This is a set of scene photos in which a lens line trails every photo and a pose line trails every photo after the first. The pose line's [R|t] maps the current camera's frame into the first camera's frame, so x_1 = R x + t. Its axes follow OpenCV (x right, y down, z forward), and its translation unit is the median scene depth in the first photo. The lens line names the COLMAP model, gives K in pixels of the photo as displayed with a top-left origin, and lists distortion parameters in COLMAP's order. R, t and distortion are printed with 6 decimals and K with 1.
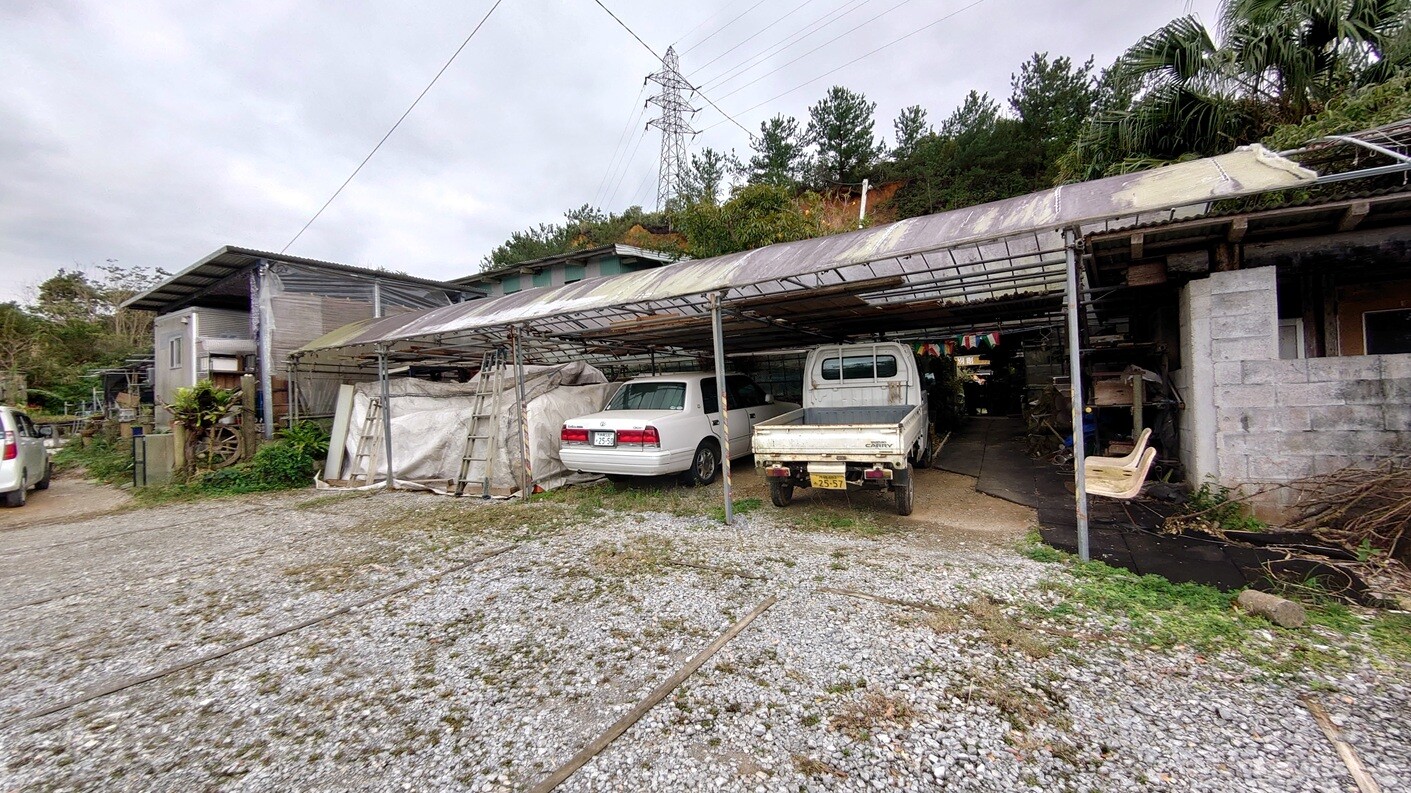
lens RADIAL K [[592.3, 0, 706.4], [0, 592.3, 395.6], [0, 0, 1]] dist [-0.000758, -0.000137]
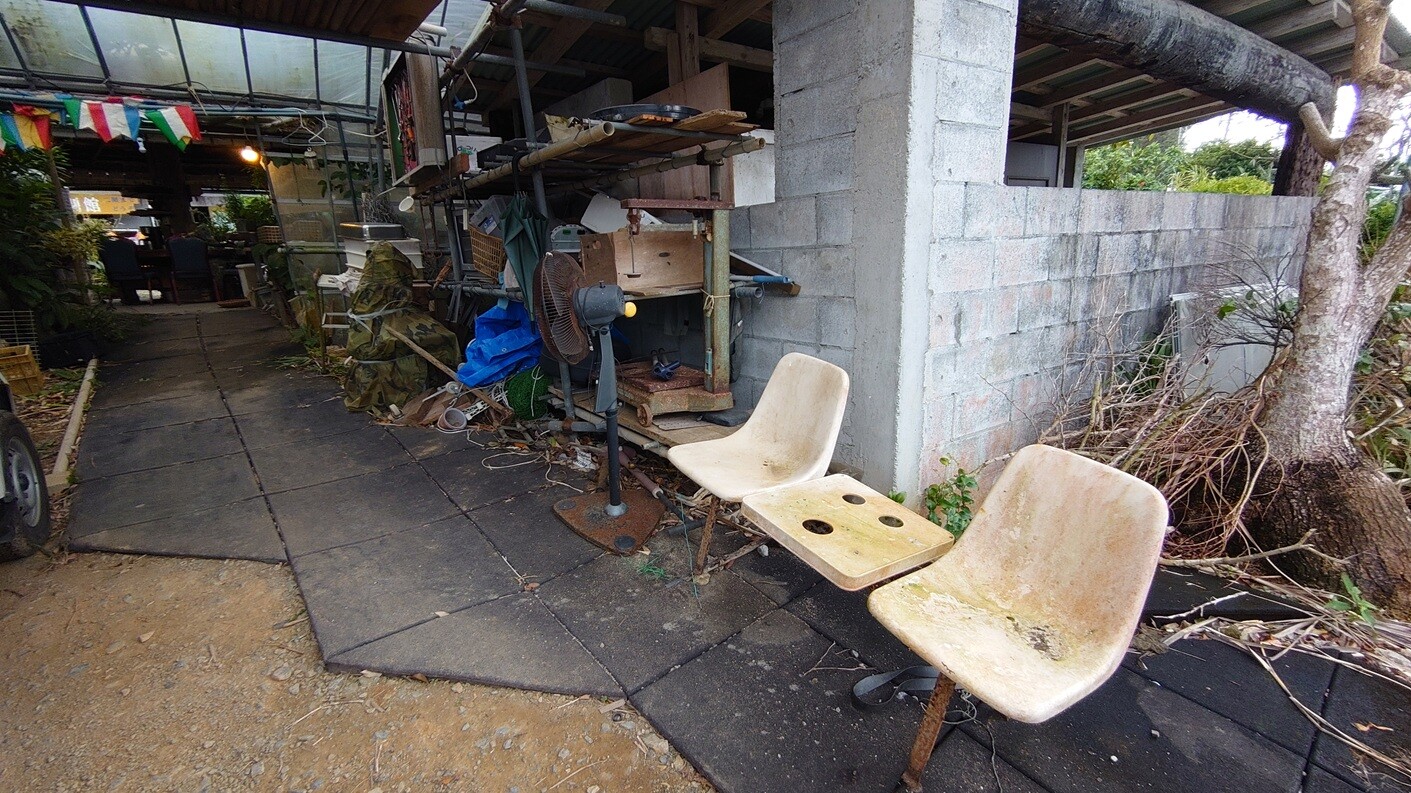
lens RADIAL K [[592.3, 0, 706.3], [0, 592.3, 396.1], [0, 0, 1]] dist [-0.000758, -0.000137]
pose [[0.357837, -0.207147, 0.910518, 0.405218], [0.004387, 0.975446, 0.220194, -0.002265], [-0.933774, -0.074800, 0.349960, 0.997938]]
